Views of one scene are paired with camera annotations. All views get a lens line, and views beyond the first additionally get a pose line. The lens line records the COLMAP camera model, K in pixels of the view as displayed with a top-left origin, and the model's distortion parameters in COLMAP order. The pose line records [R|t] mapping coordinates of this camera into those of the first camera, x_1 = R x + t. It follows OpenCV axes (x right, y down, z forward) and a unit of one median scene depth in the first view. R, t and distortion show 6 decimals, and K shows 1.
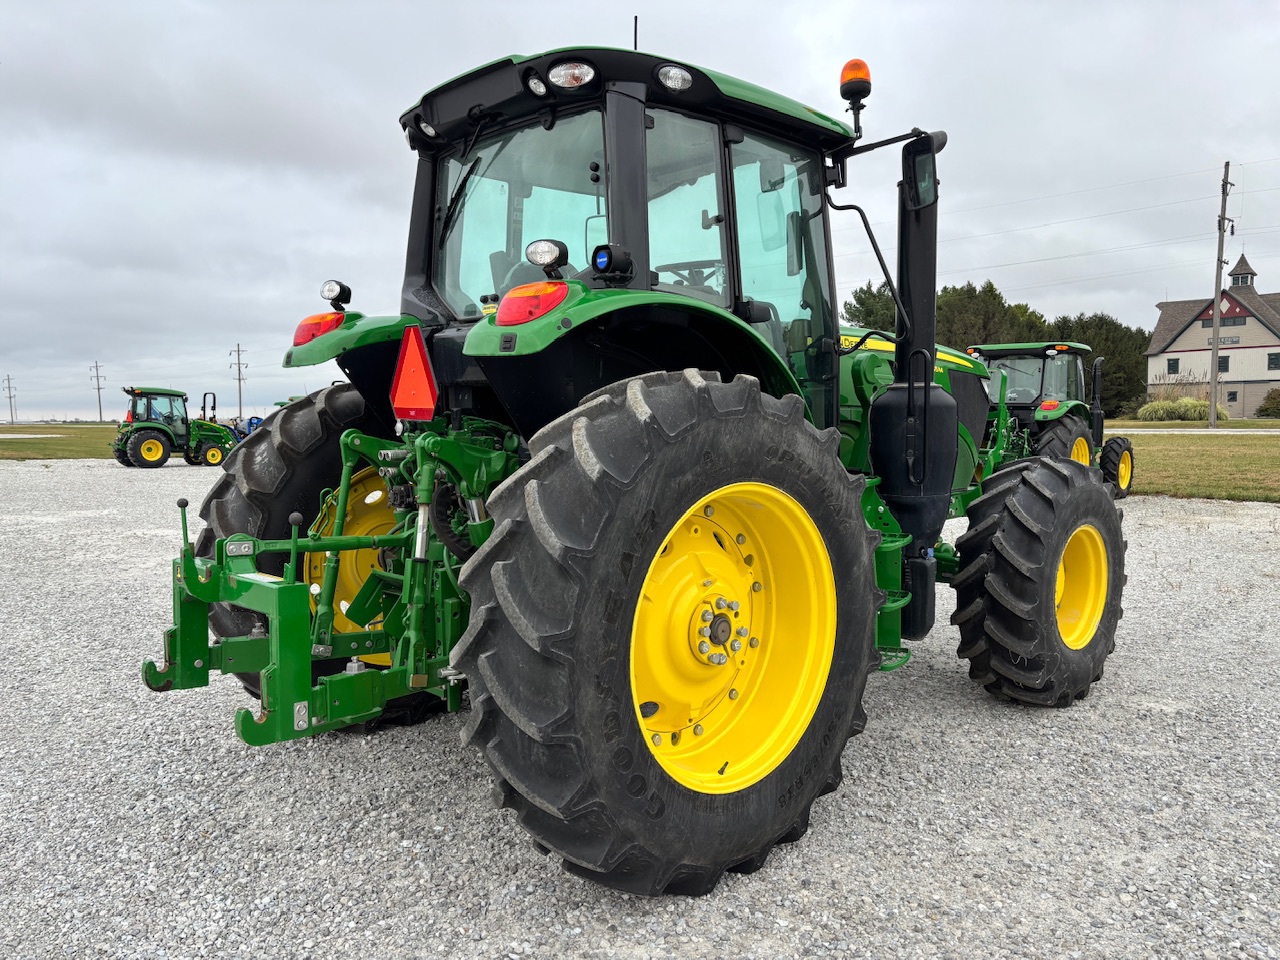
lens RADIAL K [[968.4, 0, 654.2], [0, 968.4, 462.0], [0, 0, 1]] dist [0.055296, -0.071477]
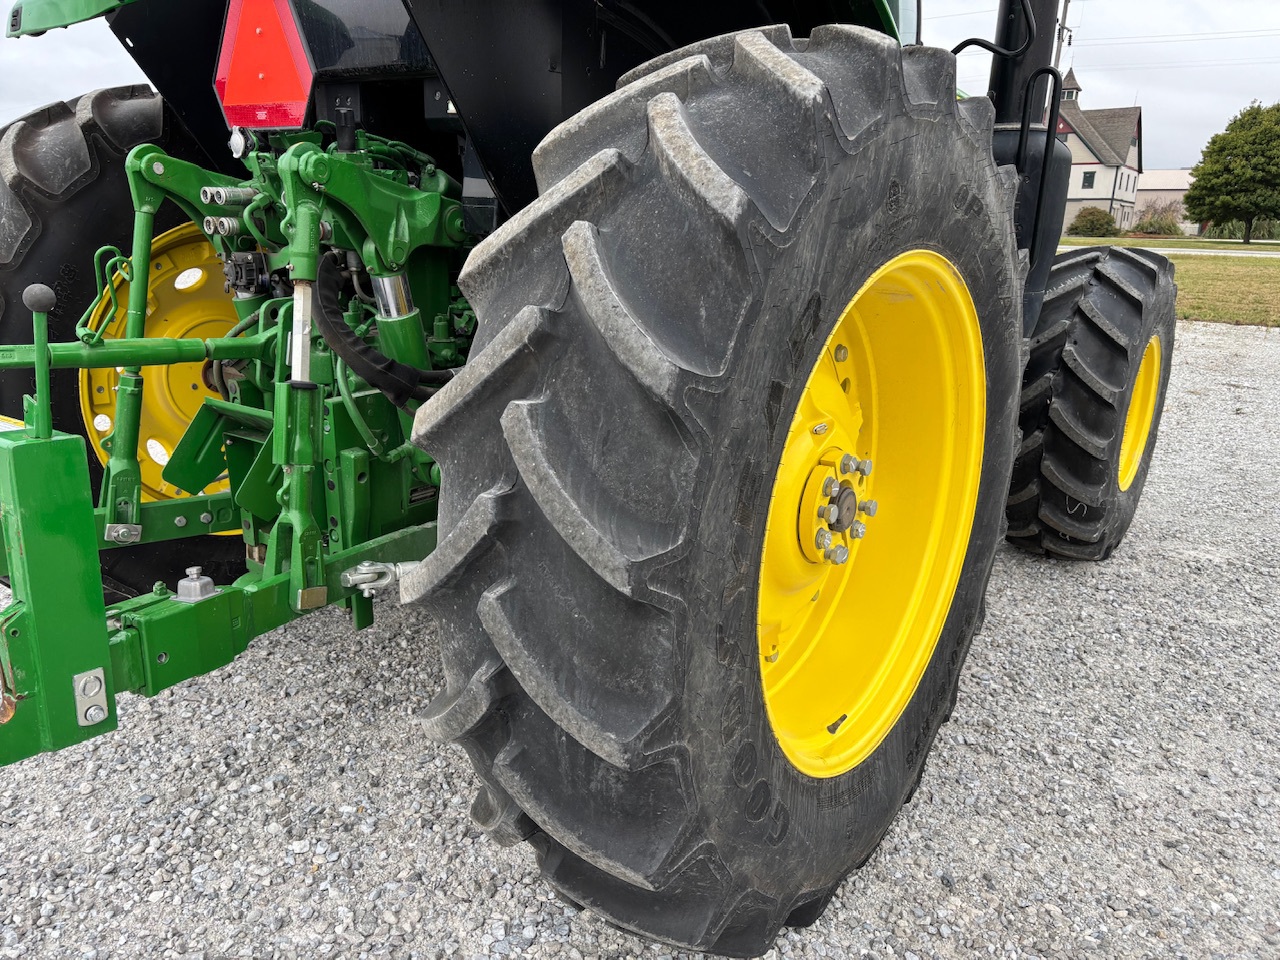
lens RADIAL K [[968.4, 0, 636.6], [0, 968.4, 471.1], [0, 0, 1]] dist [0.055296, -0.071477]
pose [[0.986687, -0.009984, 0.162325, -0.147311], [-0.023135, 0.979347, 0.200859, 0.034476], [-0.160977, -0.201940, 0.966078, 0.437773]]
